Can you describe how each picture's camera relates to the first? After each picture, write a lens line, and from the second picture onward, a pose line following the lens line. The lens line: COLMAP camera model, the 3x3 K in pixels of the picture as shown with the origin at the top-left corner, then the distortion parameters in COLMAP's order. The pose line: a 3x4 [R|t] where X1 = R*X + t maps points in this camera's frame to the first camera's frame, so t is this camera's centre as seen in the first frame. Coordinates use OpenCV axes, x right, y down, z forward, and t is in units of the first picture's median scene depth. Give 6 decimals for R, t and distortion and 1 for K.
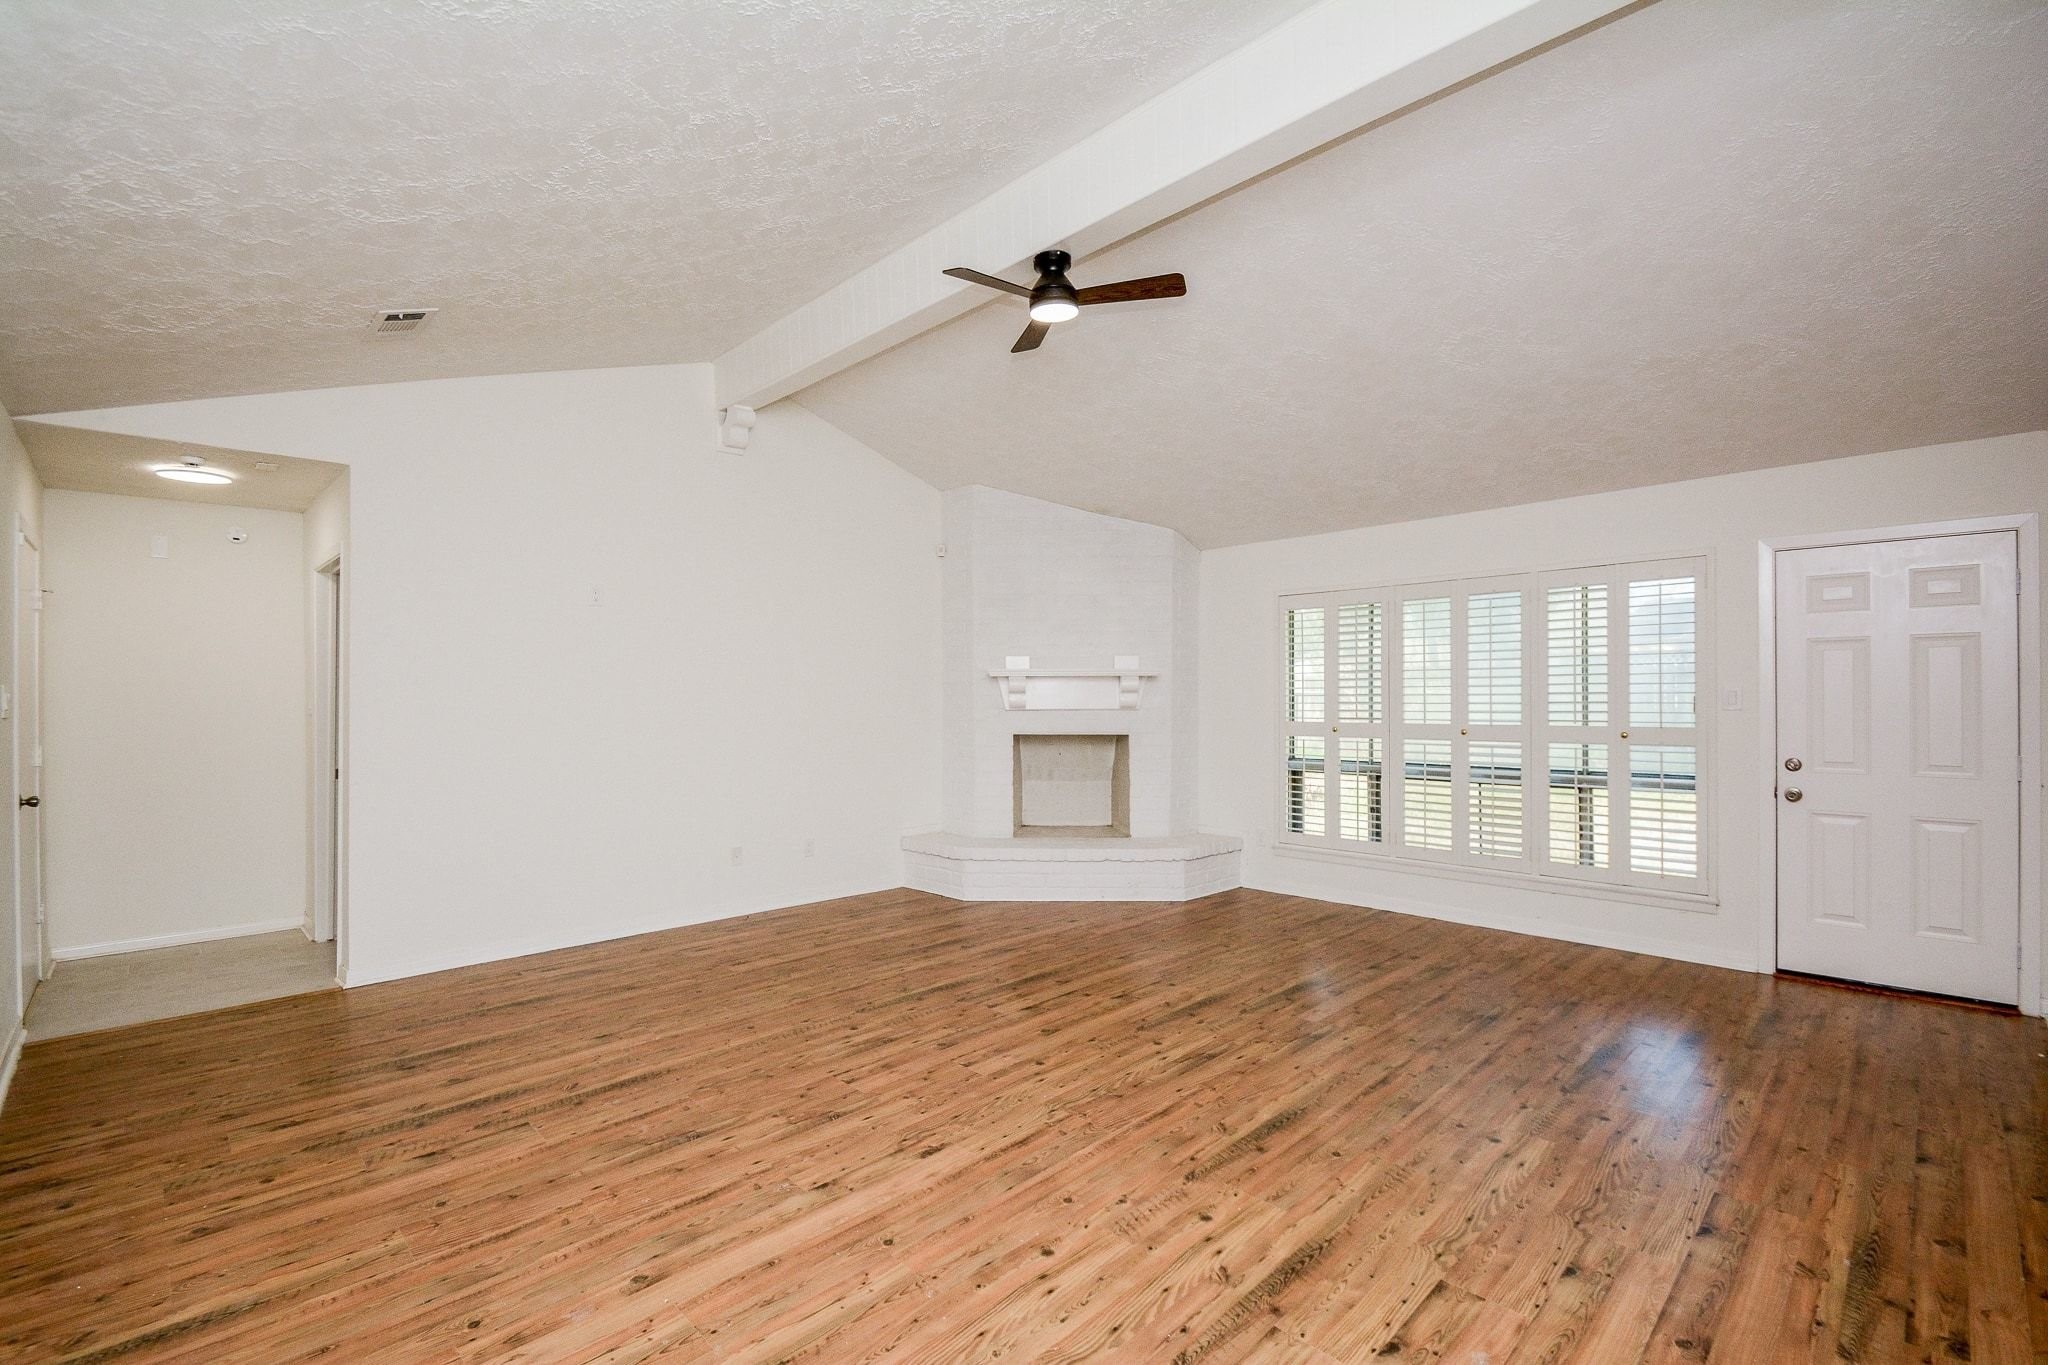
lens RADIAL K [[903.5, 0, 1023.2], [0, 903.5, 690.4], [0, 0, 1]] dist [0.003719, -0.008500]
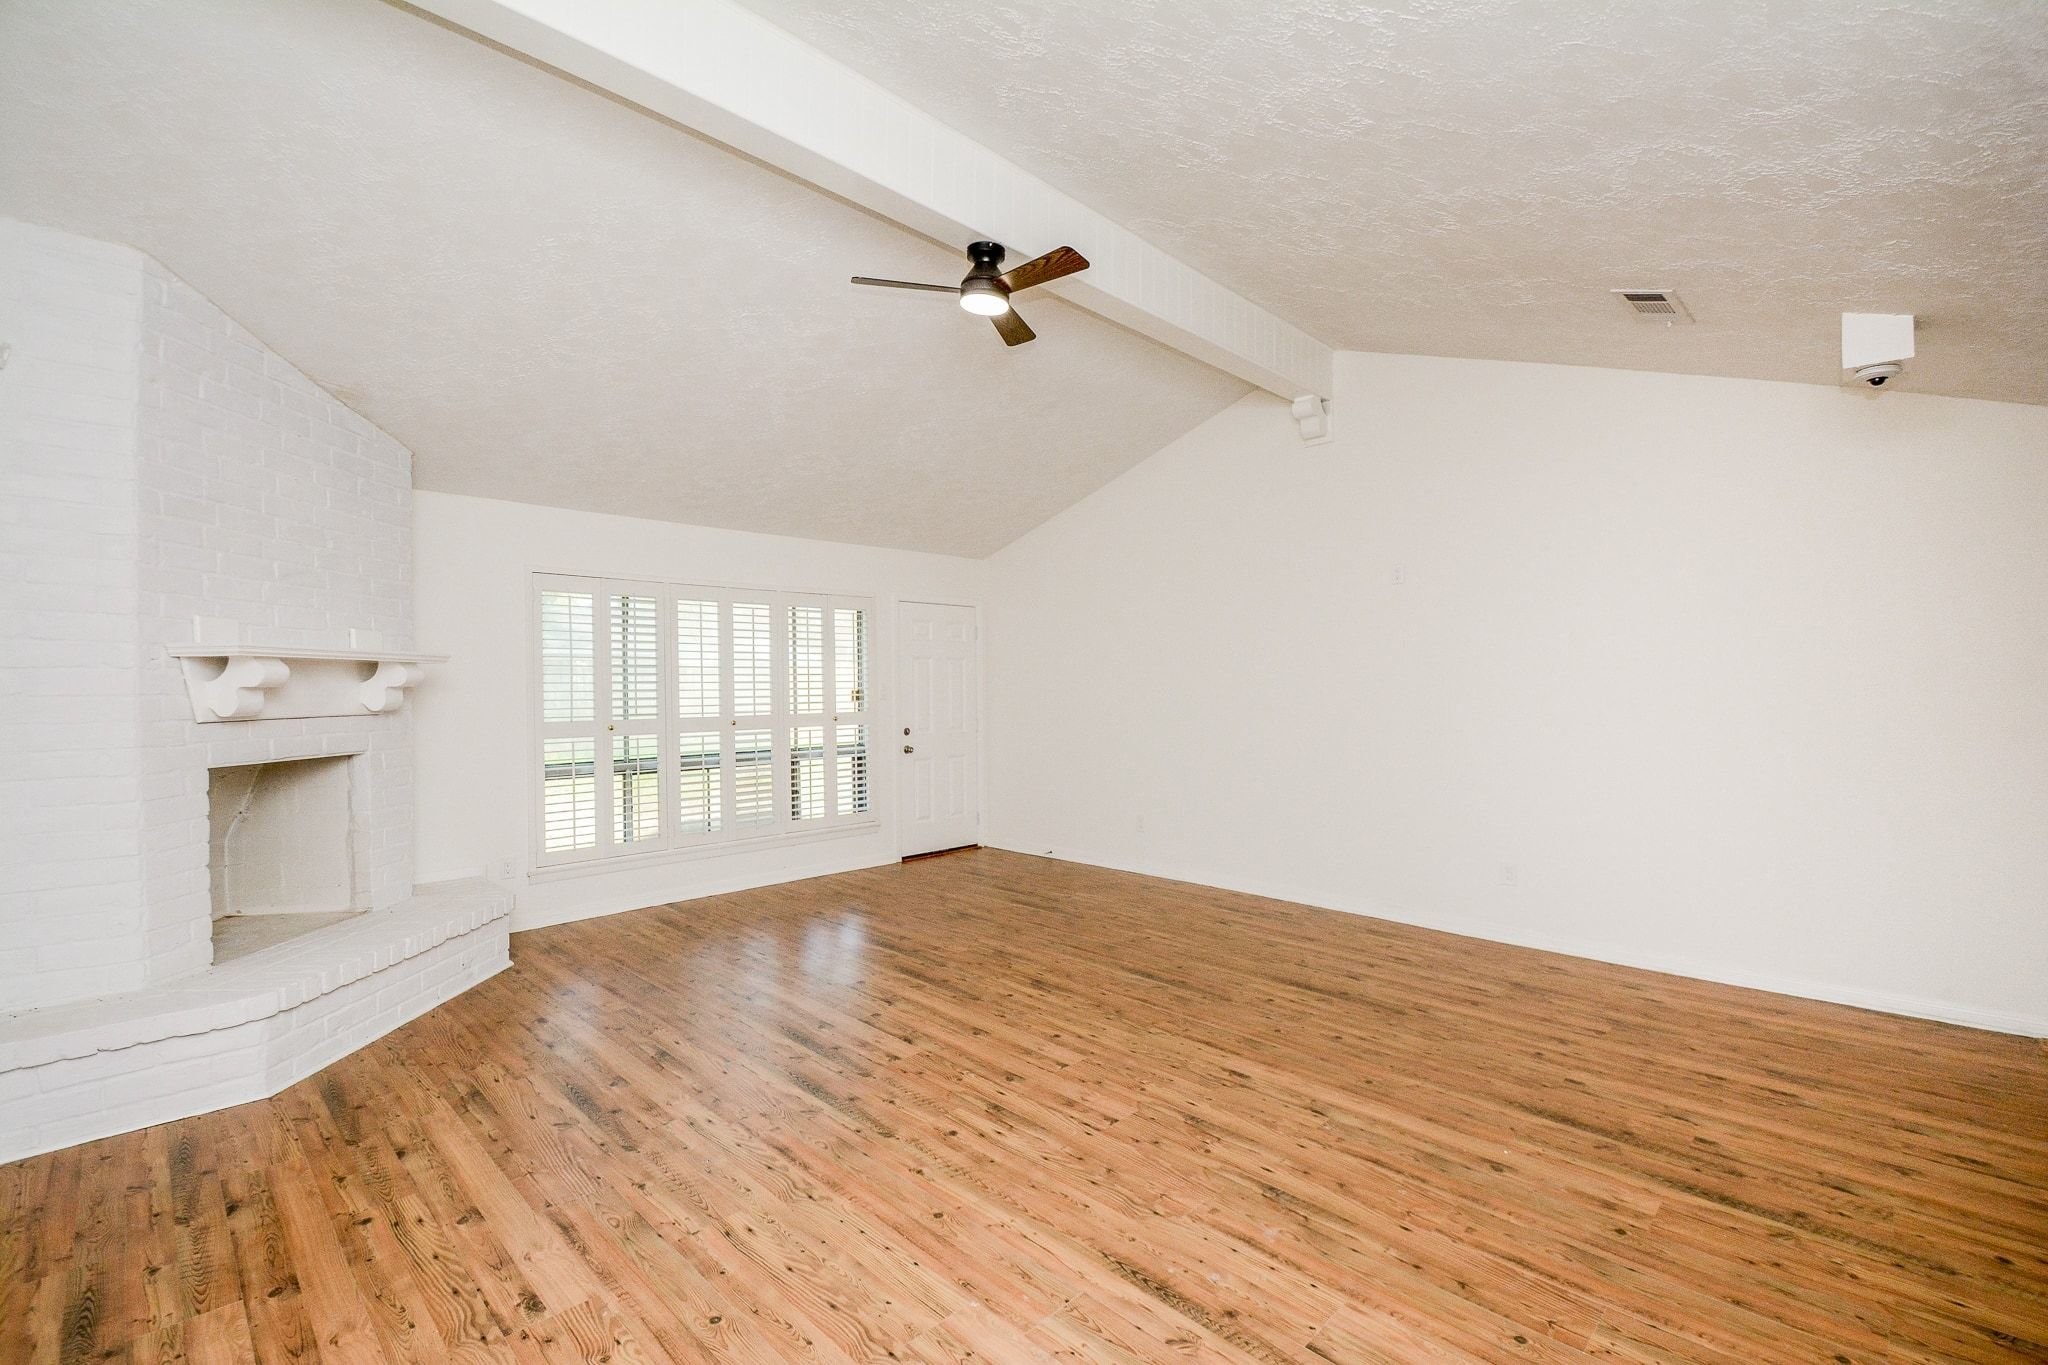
lens RADIAL K [[903.5, 0, 1024.3], [0, 903.5, 682.2], [0, 0, 1]] dist [0.003719, -0.008500]
pose [[-0.014031, 0.007169, 0.999876, -0.899472], [0.002630, 0.999971, -0.007133, 0.006553], [-0.999898, 0.002530, -0.014049, 0.911544]]
